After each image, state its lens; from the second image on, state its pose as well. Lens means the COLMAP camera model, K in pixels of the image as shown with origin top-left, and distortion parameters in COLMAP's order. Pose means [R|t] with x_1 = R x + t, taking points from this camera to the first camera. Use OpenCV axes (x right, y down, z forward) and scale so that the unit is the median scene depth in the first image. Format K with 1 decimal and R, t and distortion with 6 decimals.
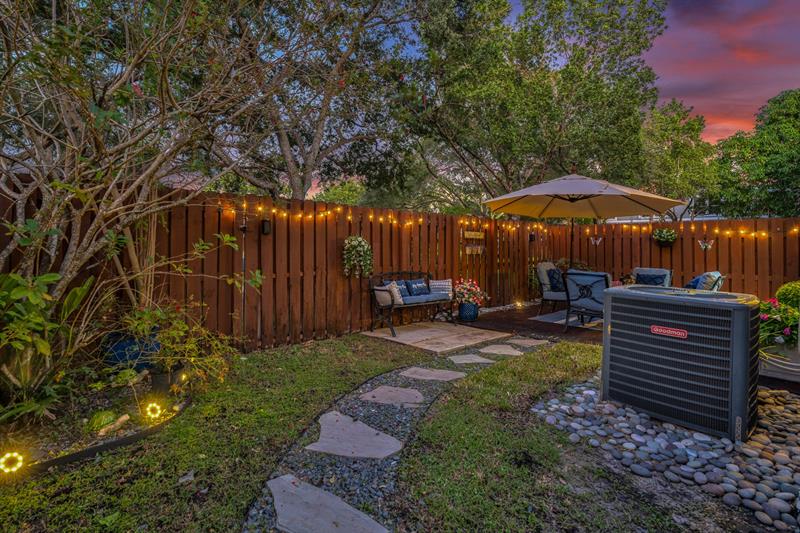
lens RADIAL K [[356.5, 0, 399.8], [0, 356.5, 235.5], [0, 0, 1]] dist [-0.000714, 0.000011]
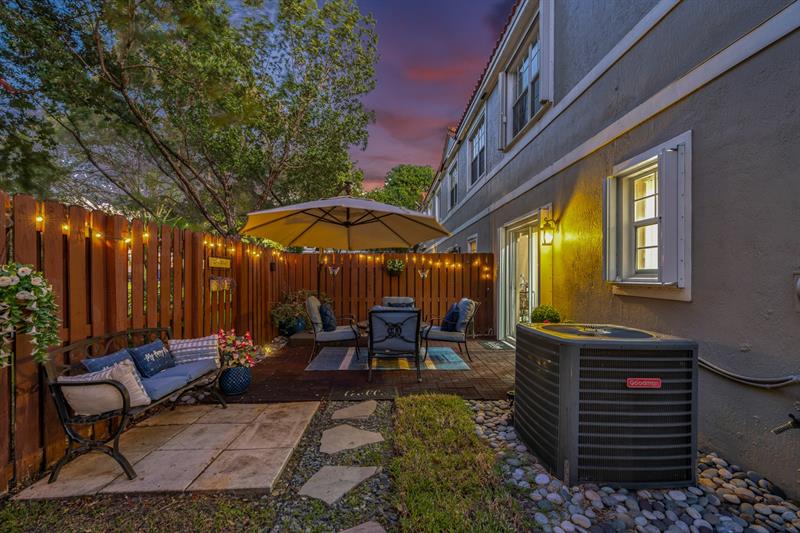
lens RADIAL K [[362.8, 0, 398.8], [0, 362.8, 269.4], [0, 0, 1]] dist [-0.004512, -0.000036]
pose [[0.666831, 0.000596, 0.745208, -0.113001], [-0.012750, 0.999862, 0.010609, -0.001118], [-0.745100, -0.016576, 0.666747, 0.350583]]
